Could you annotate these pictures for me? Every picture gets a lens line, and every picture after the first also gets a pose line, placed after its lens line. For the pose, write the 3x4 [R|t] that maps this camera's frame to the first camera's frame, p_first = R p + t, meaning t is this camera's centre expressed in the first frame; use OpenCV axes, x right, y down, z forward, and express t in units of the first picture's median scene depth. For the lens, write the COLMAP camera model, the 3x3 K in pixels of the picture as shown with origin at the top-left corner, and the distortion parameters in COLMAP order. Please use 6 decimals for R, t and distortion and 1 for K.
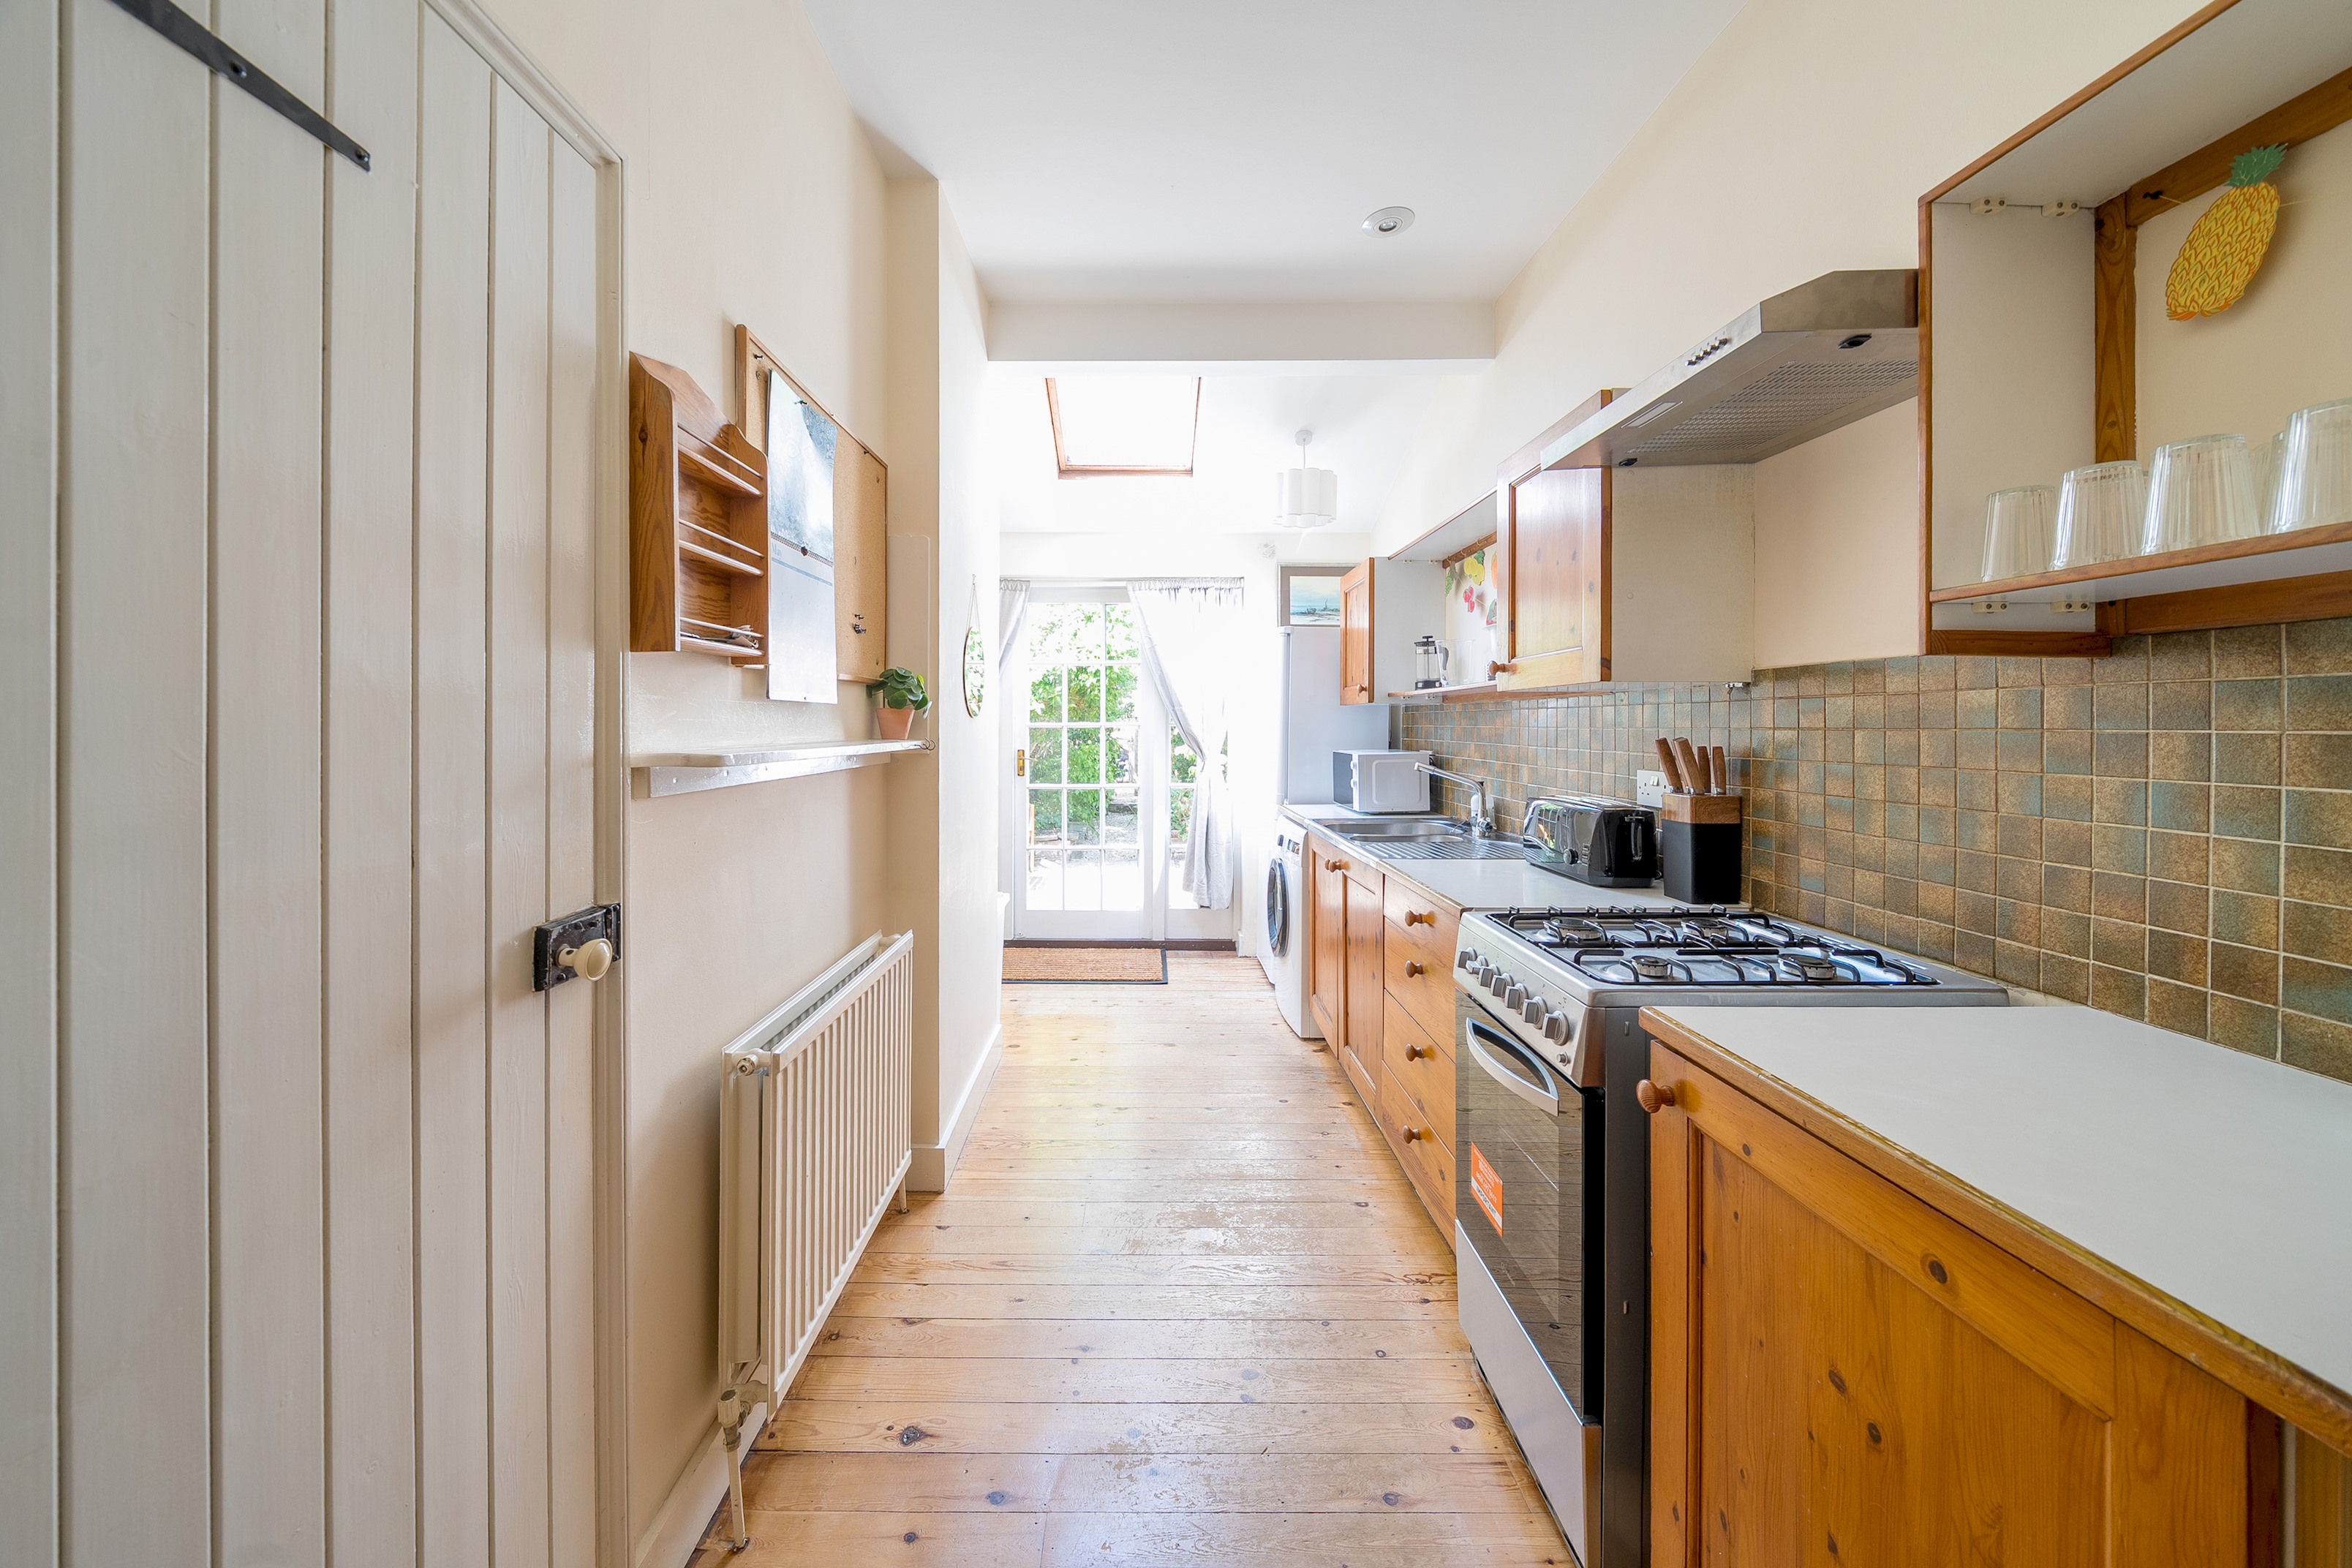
lens RADIAL K [[824.6, 0, 1140.3], [0, 824.6, 725.5], [0, 0, 1]] dist [-0.006886, 0.000394]
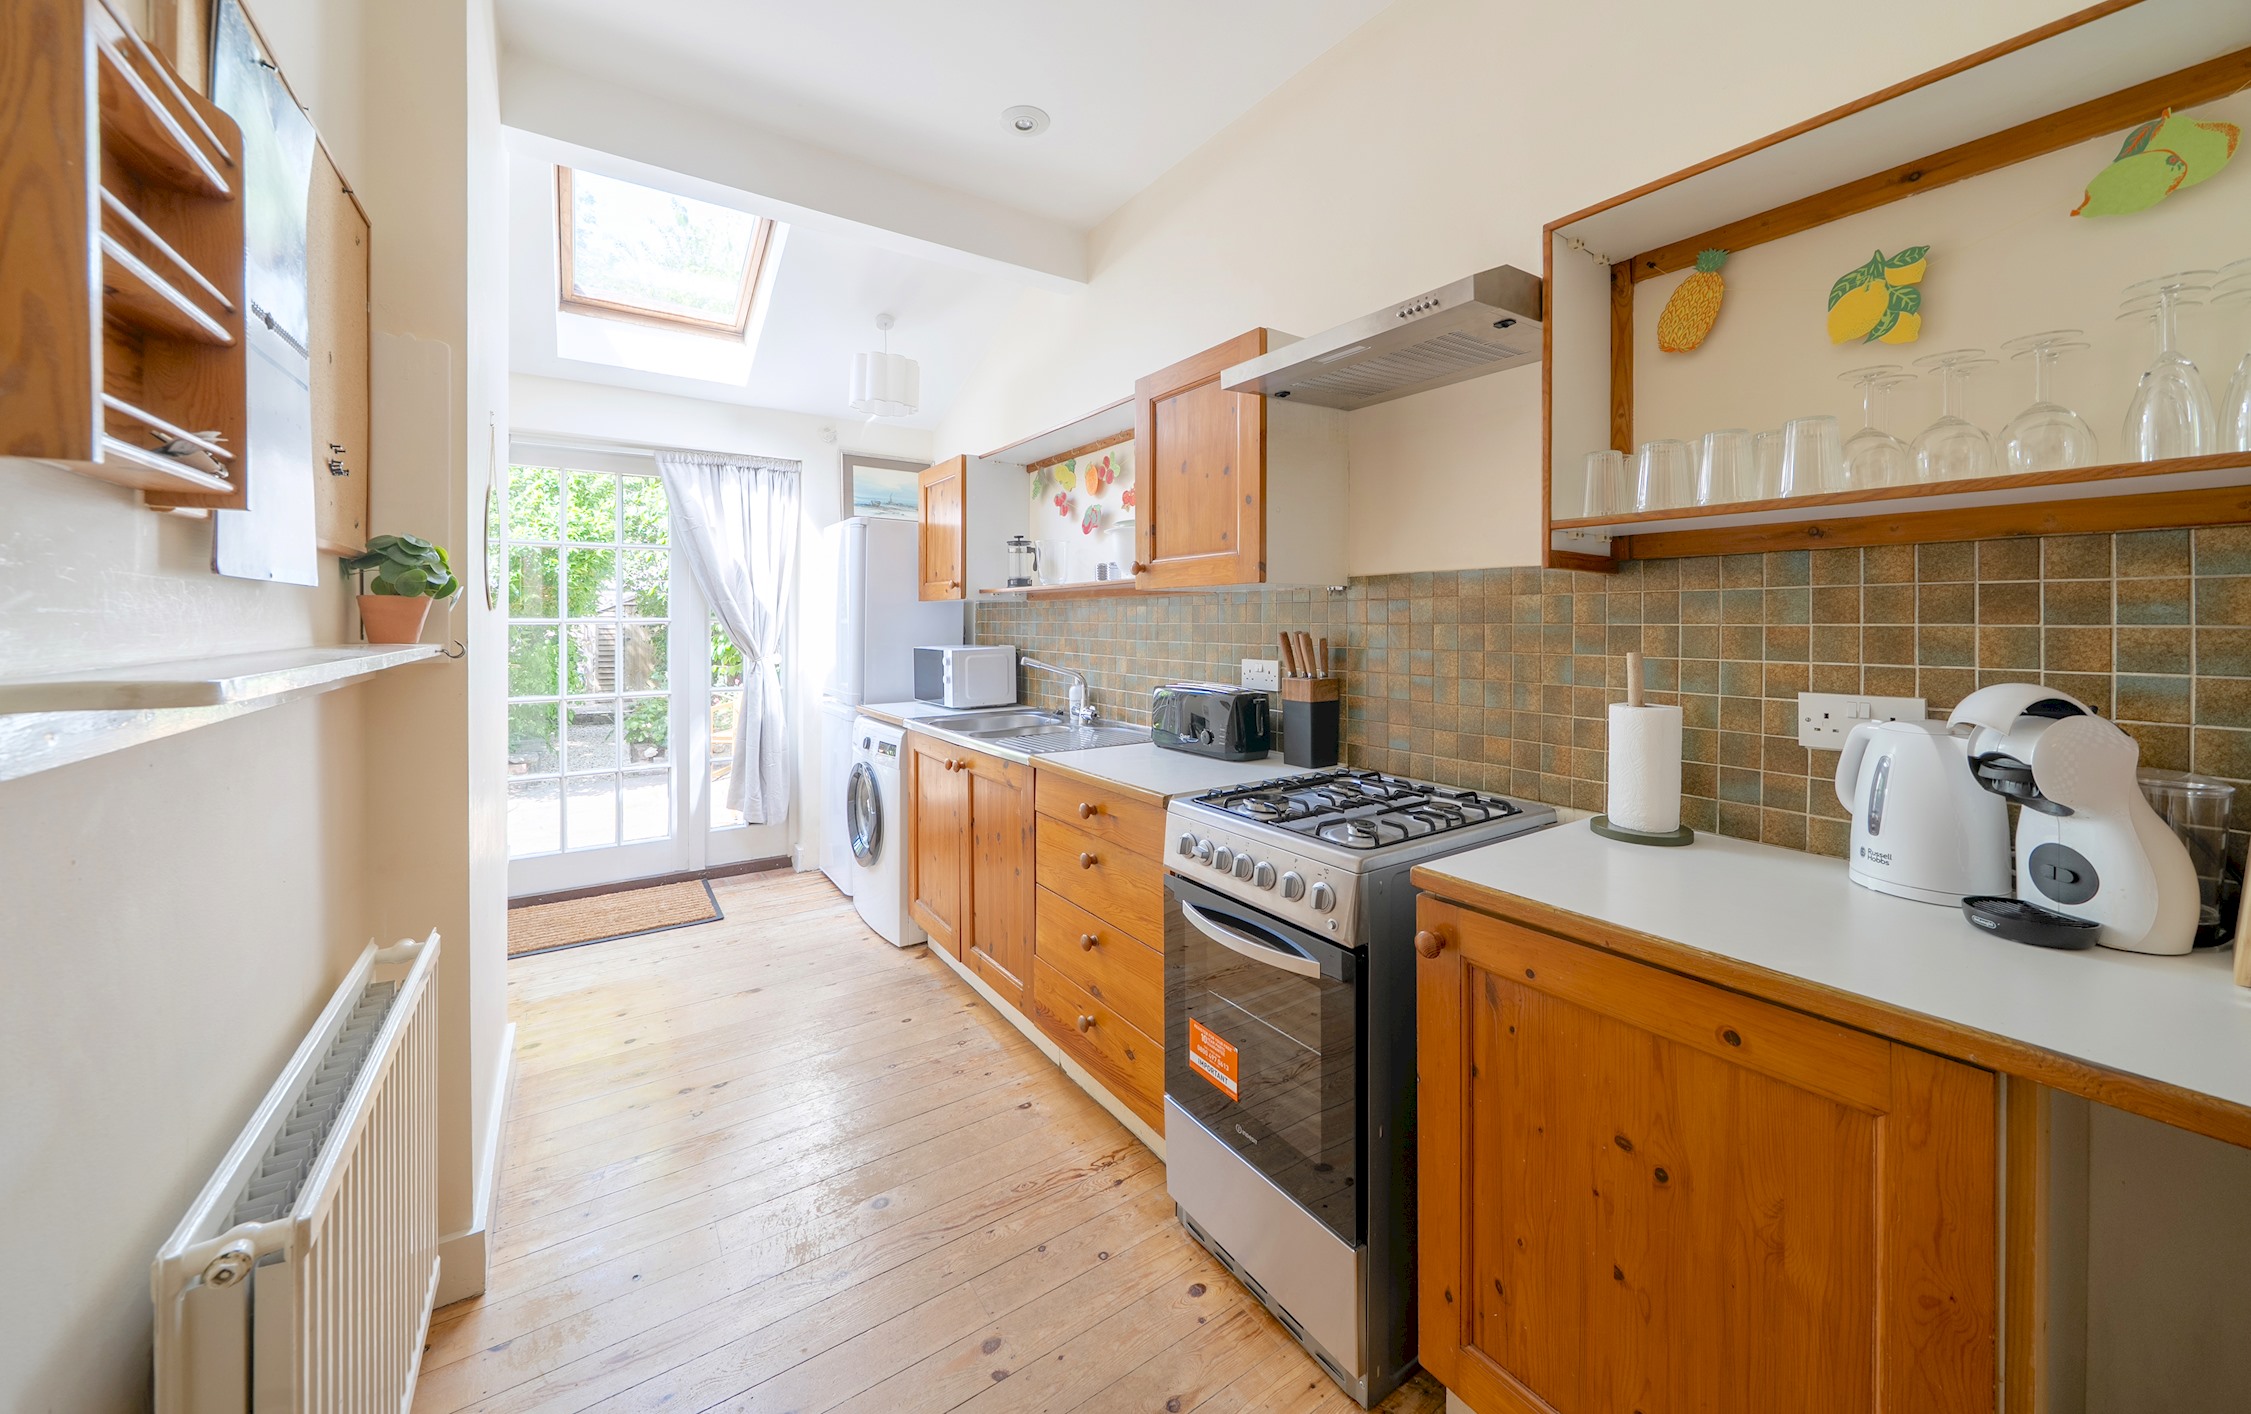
lens RADIAL K [[786.4, 0, 1103.6], [0, 786.4, 626.0], [0, 0, 1]] dist [-0.003442, -0.001001]
pose [[0.829264, -0.004210, 0.558842, -0.243203], [0.001054, 0.999982, 0.005970, -0.000222], [-0.558857, -0.004362, 0.829253, 0.228723]]
